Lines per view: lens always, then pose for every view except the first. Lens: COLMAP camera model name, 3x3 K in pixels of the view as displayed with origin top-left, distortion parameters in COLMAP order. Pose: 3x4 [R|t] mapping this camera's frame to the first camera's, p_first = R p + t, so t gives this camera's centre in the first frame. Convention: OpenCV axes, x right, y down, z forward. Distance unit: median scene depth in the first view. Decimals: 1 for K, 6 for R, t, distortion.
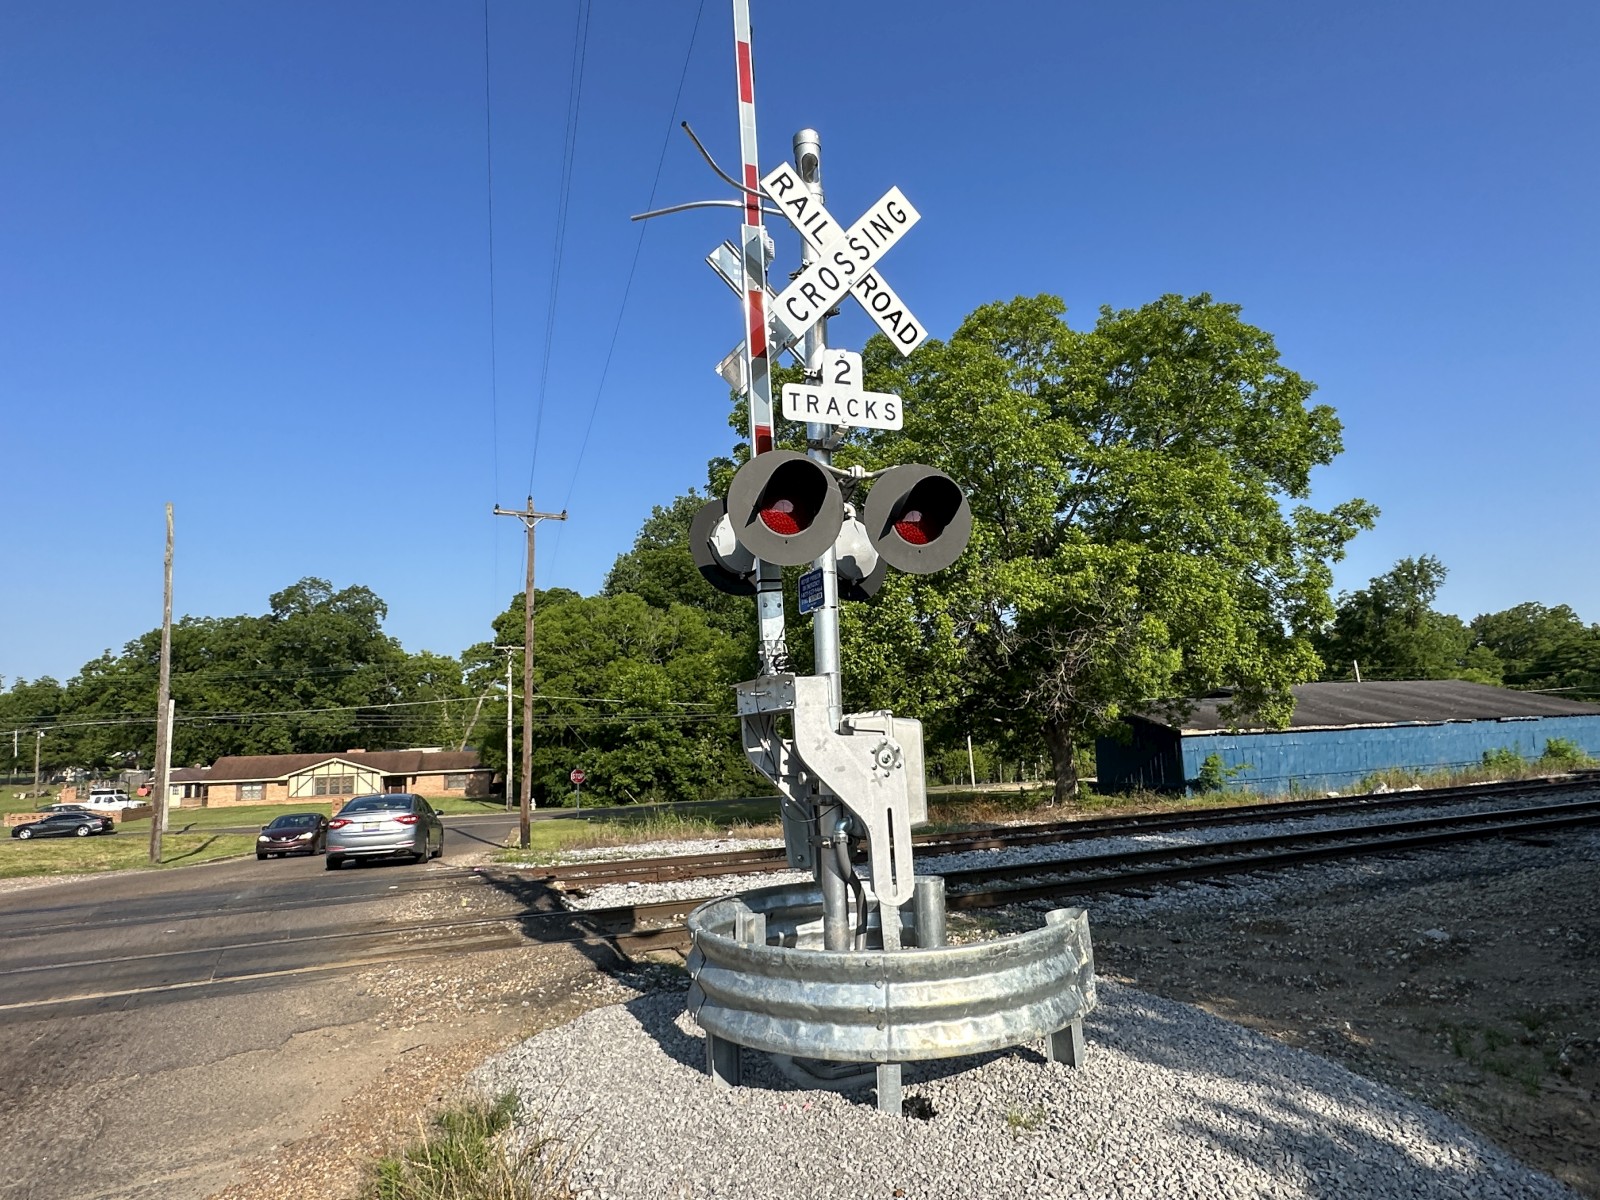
lens RADIAL K [[925.4, 0, 800.5], [0, 925.4, 601.5], [0, 0, 1]] dist [-0.007063, 0.002972]
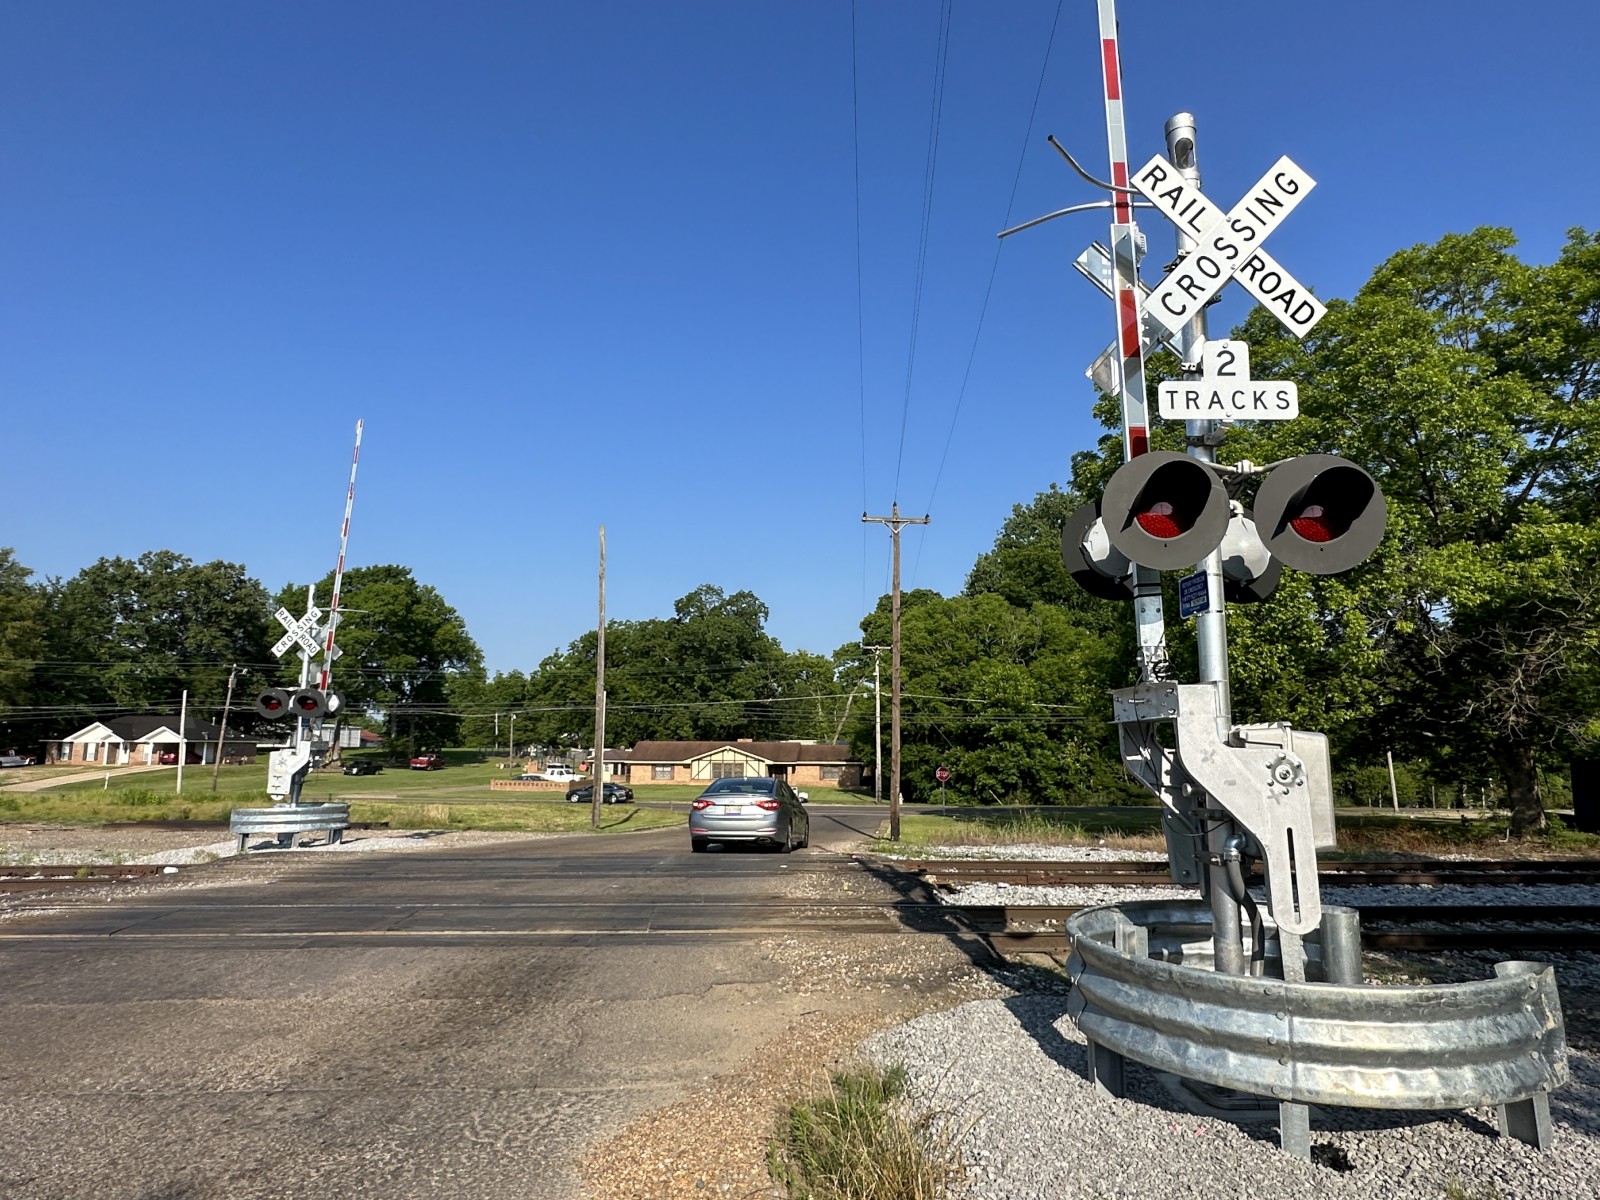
lens RADIAL K [[925.4, 0, 800.5], [0, 925.4, 601.5], [0, 0, 1]] dist [-0.007063, 0.002972]
pose [[0.926518, -0.015958, -0.375911, -0.000803], [0.016027, 0.999867, -0.002942, -0.001077], [0.375908, -0.003299, 0.926651, -0.005021]]
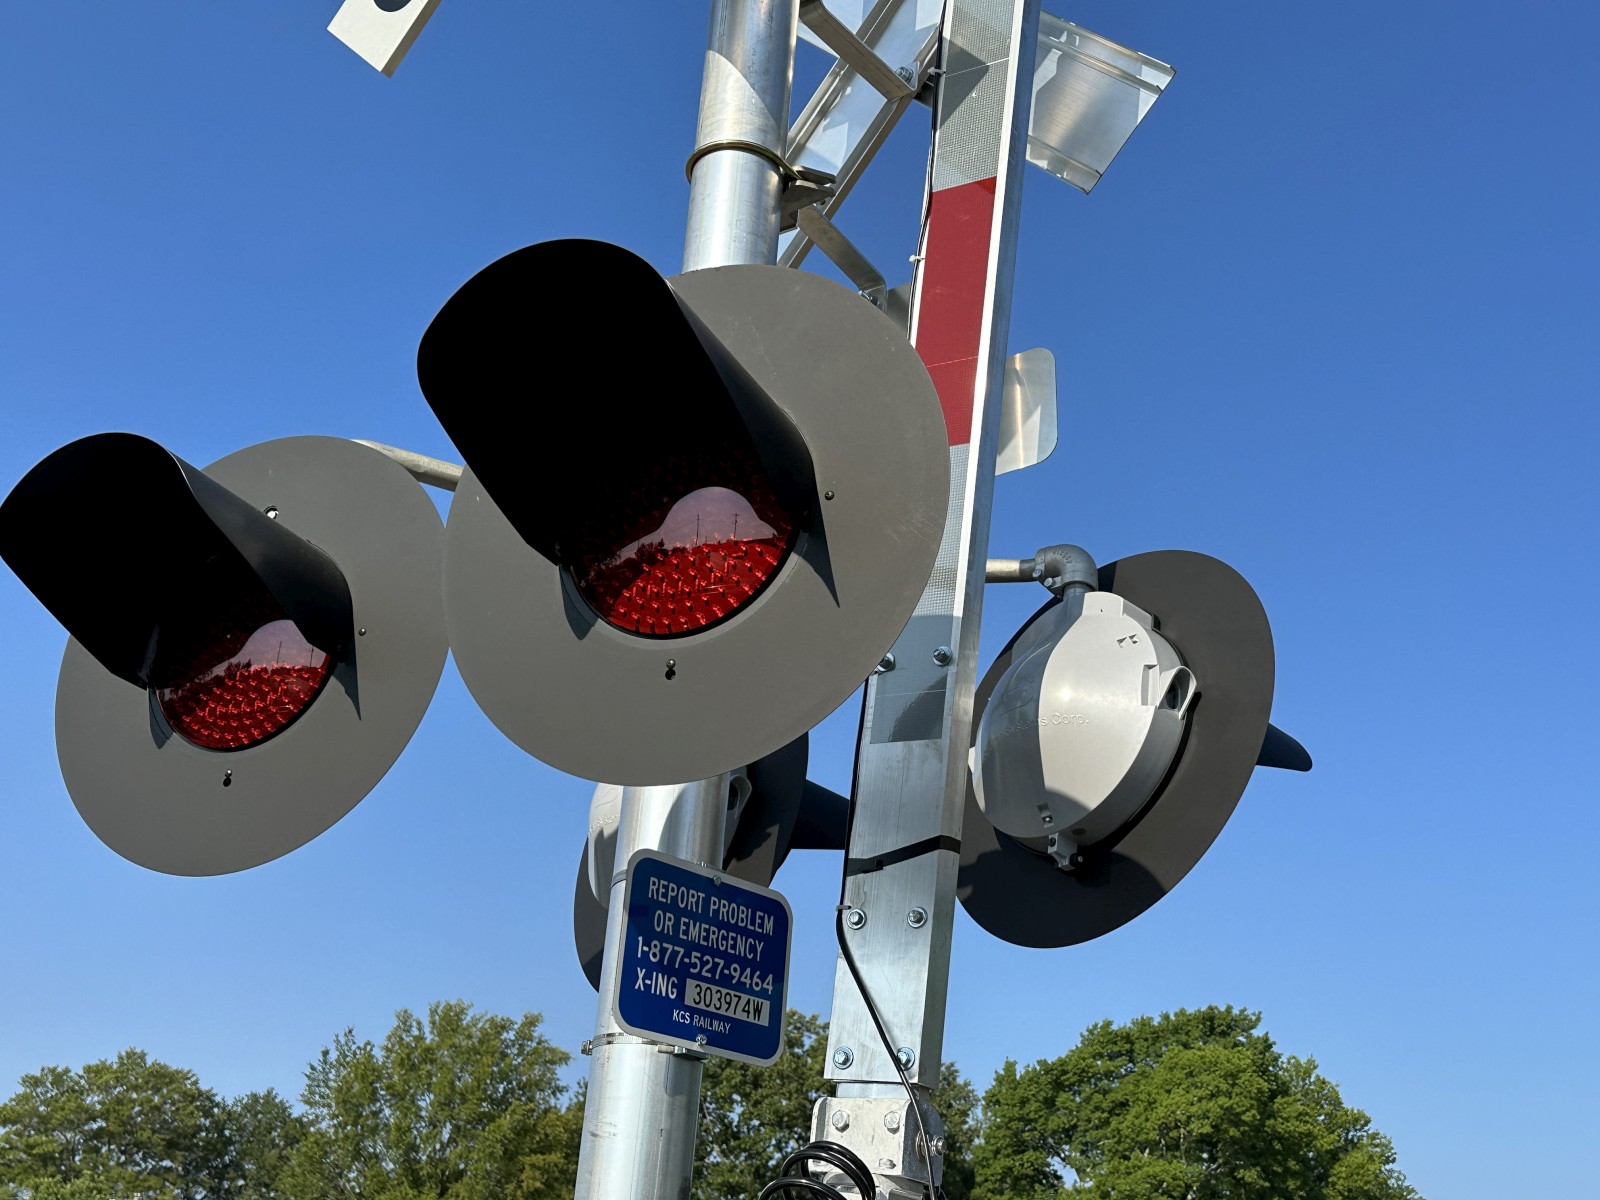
lens RADIAL K [[1946.5, 0, 809.0], [0, 1946.5, 631.7], [0, 0, 1]] dist [0.176089, -0.414229]
pose [[0.540325, -0.249771, -0.803532, -0.428097], [0.047385, 0.962446, -0.267304, 0.074256], [0.840121, 0.106355, 0.531869, 0.375304]]
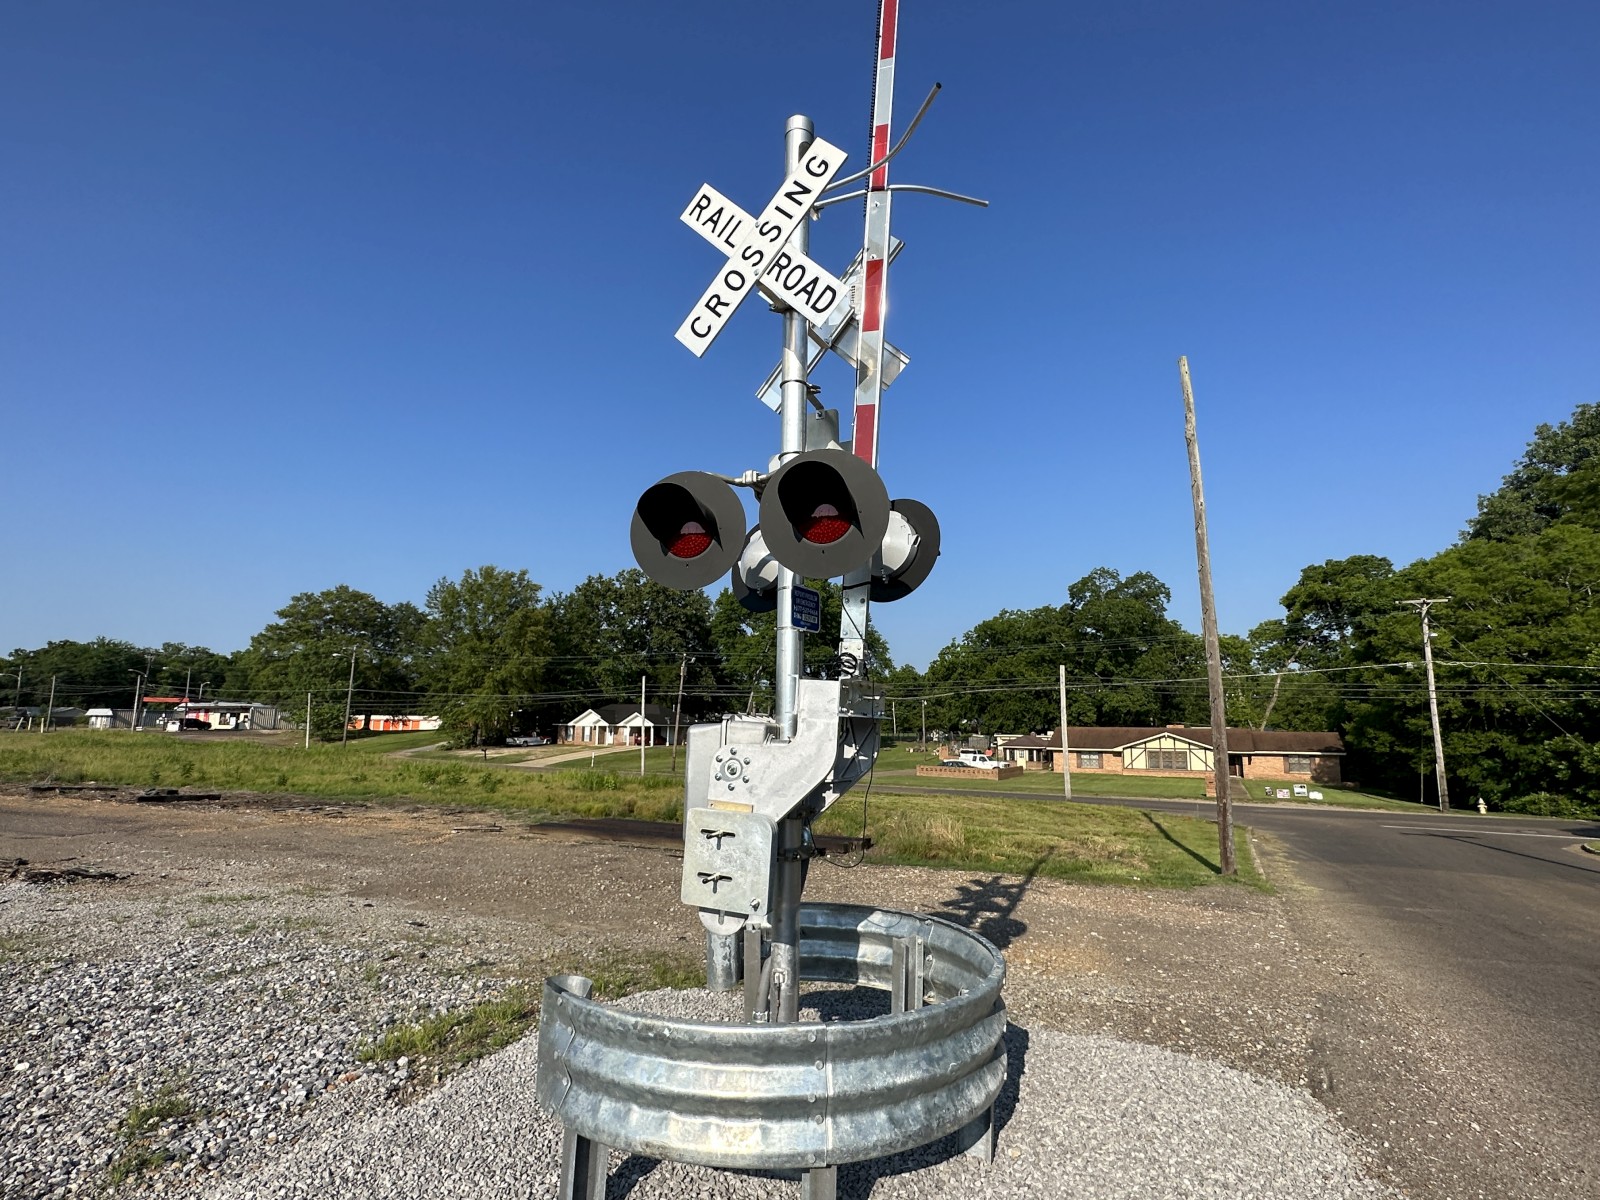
lens RADIAL K [[820.5, 0, 810.7], [0, 820.5, 608.0], [0, 0, 1]] dist [0.000330, 0.000345]
pose [[0.702960, -0.058967, -0.708781, -0.393552], [0.067733, 0.997578, -0.015816, 0.066204], [0.707997, -0.036890, 0.705251, 0.306804]]
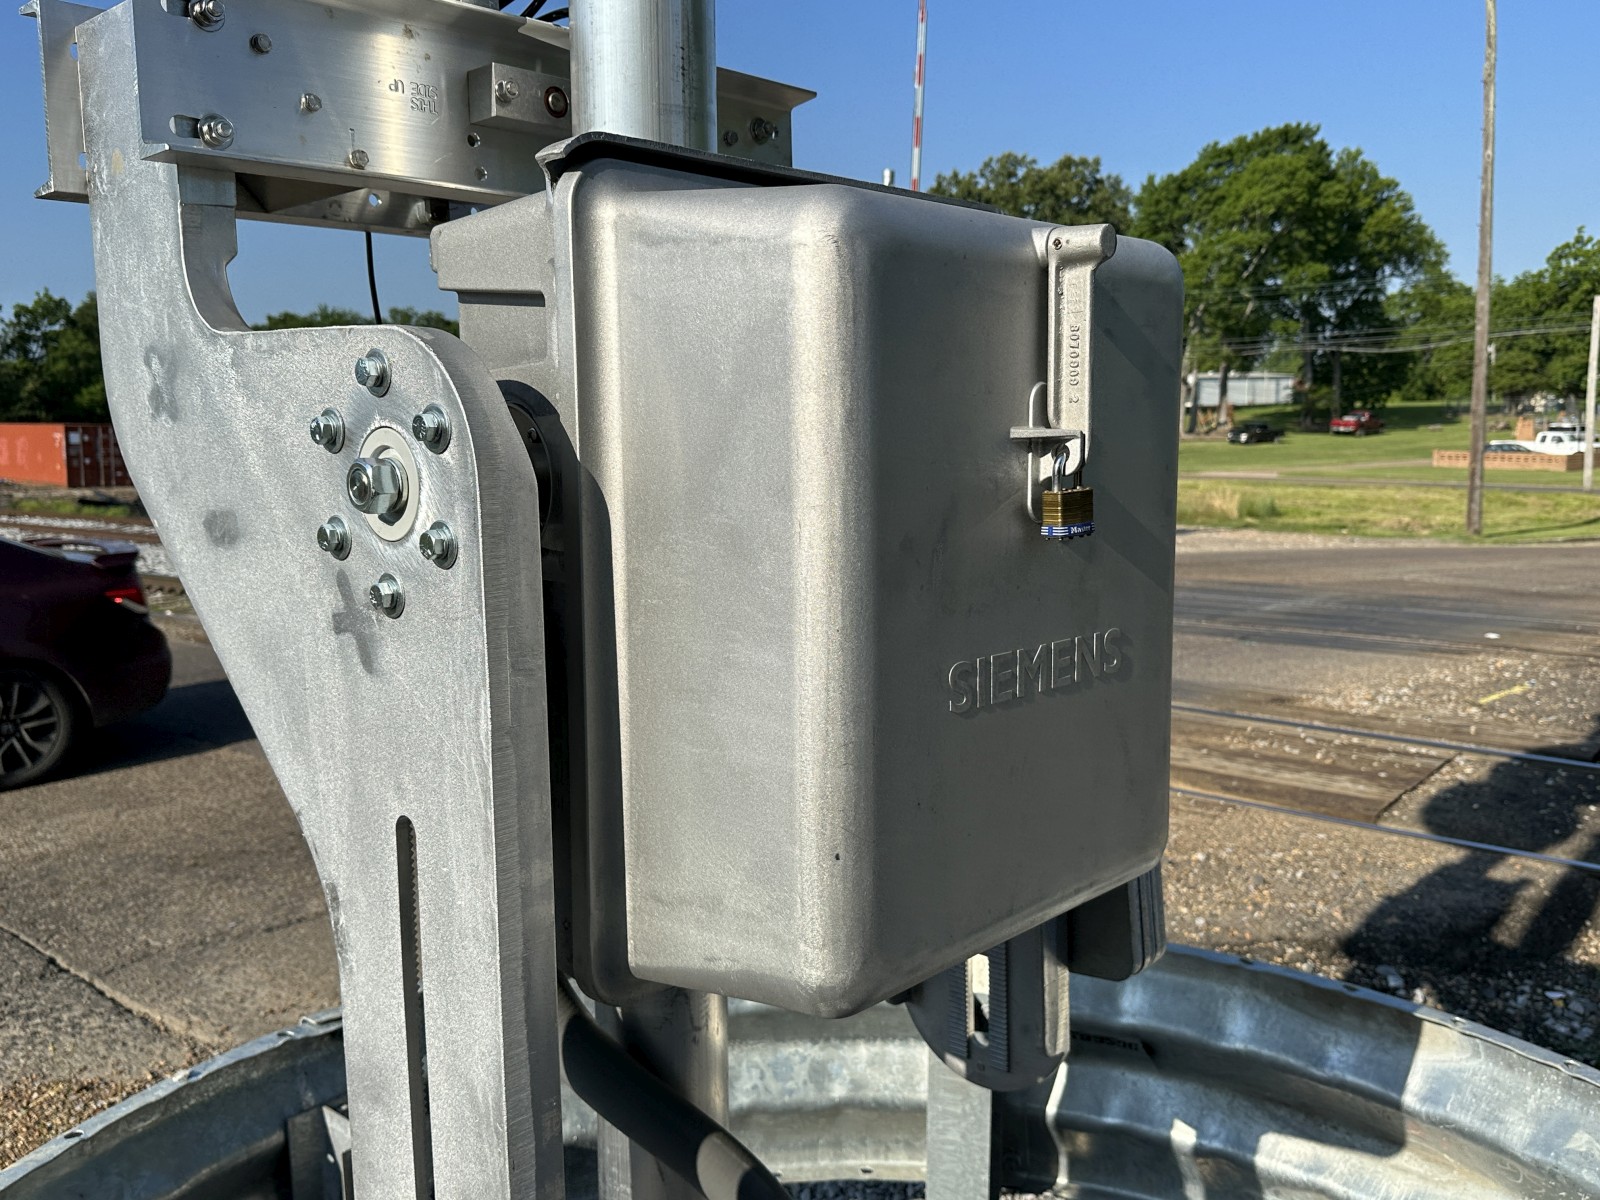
lens RADIAL K [[1371.7, 0, 800.0], [0, 1371.7, 600.0], [0, 0, 1]] dist [-0.001060, -0.012801]
pose [[0.387772, 0.156625, -0.908351, 0.040851], [0.142250, 0.963484, 0.226857, 0.020719], [0.910713, -0.217182, 0.351332, 0.135956]]
